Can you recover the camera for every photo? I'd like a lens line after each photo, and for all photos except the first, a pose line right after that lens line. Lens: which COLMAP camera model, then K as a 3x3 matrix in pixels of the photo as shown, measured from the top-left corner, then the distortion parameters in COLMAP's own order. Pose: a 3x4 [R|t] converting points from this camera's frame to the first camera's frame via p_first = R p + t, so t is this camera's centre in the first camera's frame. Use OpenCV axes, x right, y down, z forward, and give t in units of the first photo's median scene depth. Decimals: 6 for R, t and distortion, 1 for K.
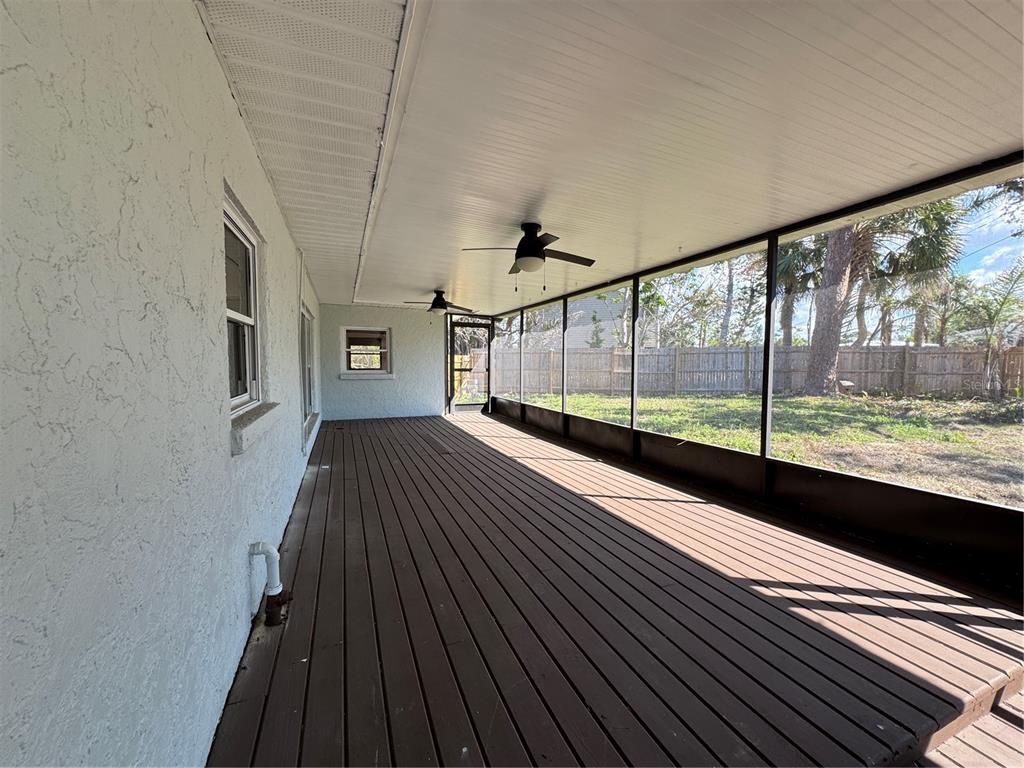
lens RADIAL K [[405.5, 0, 512.0], [0, 405.5, 384.0], [0, 0, 1]] dist [-0.001106, 0.000316]
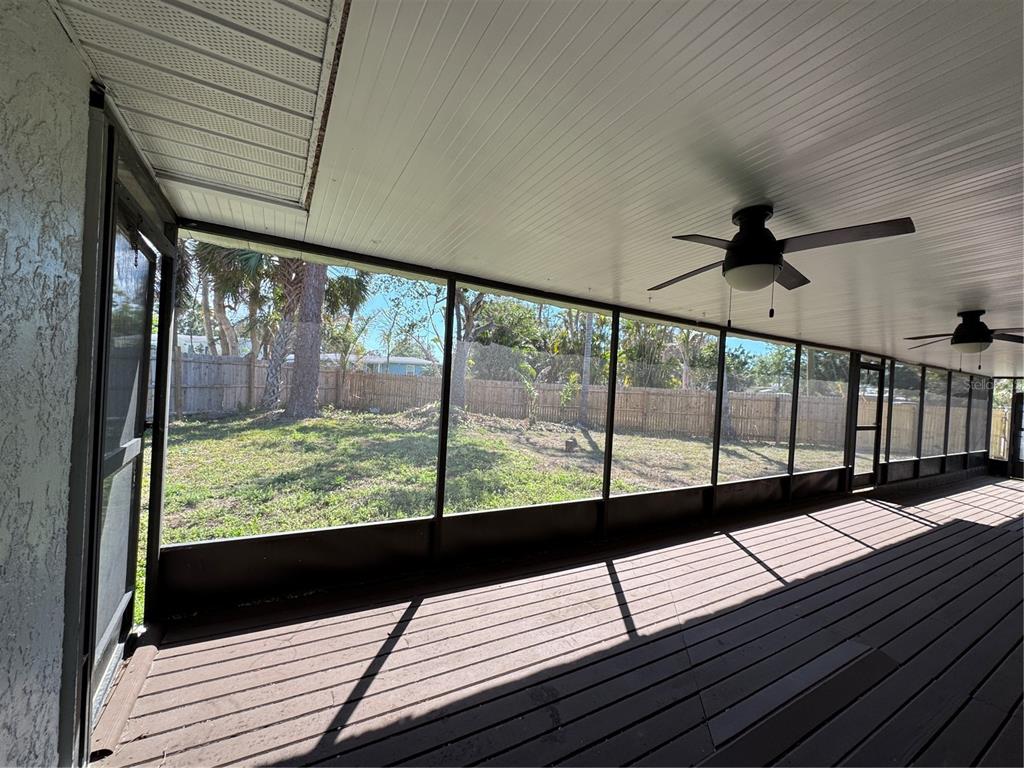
lens RADIAL K [[405.5, 0, 512.0], [0, 405.5, 384.0], [0, 0, 1]] dist [-0.001106, 0.000316]
pose [[-0.114919, 0.101903, 0.988134, -0.606202], [0.052971, 0.993938, -0.096341, -0.053410], [-0.991961, 0.041271, -0.119621, 1.675125]]
